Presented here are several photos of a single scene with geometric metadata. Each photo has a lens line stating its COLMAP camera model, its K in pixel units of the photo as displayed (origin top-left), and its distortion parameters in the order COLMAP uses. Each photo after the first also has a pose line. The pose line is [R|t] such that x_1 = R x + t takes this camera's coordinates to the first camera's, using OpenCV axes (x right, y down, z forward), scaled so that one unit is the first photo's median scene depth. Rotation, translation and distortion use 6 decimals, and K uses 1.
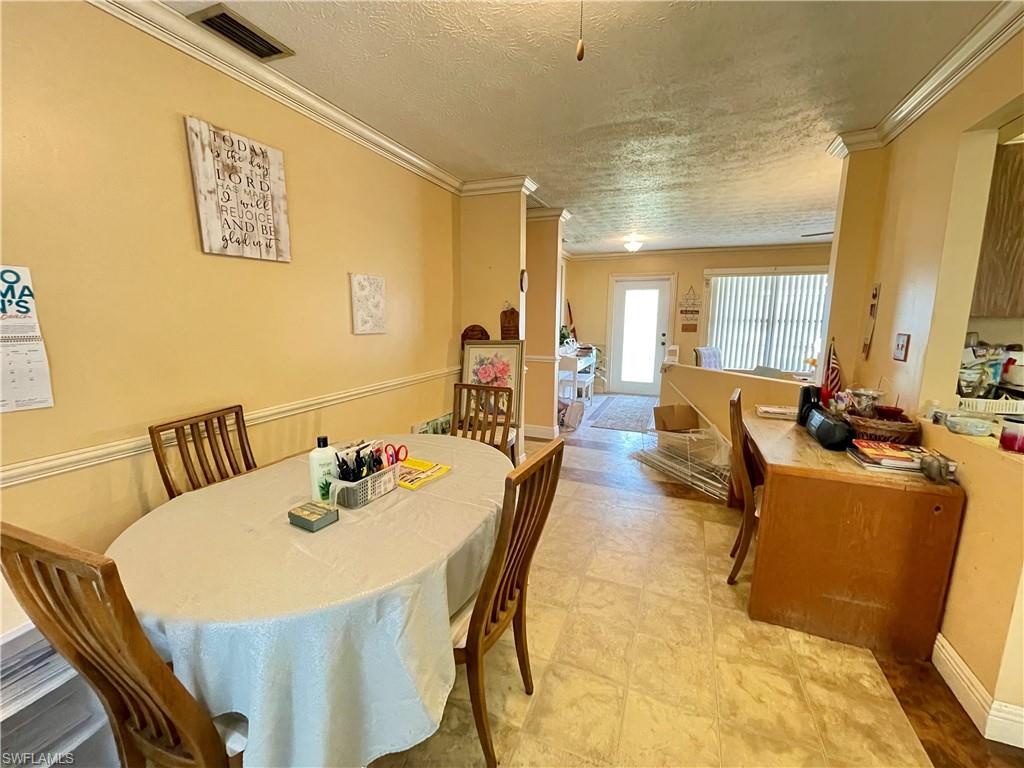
lens RADIAL K [[415.3, 0, 512.0], [0, 415.3, 384.0], [0, 0, 1]] dist [-0.000306, -0.000042]
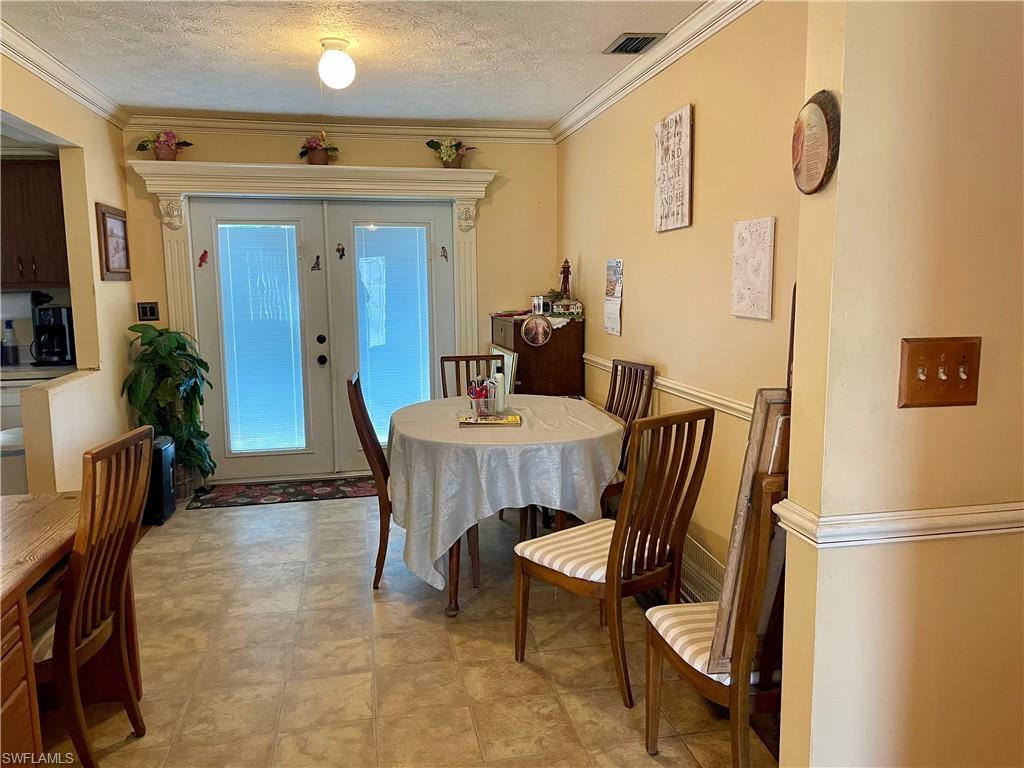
lens RADIAL K [[763.8, 0, 512.0], [0, 763.8, 384.0], [0, 0, 1]] dist [0.001679, 0.000955]
pose [[-0.829788, 0.078757, -0.552494, 0.646675], [-0.088115, 0.959085, 0.269055, -0.347592], [0.551079, 0.271942, -0.788898, 2.012018]]
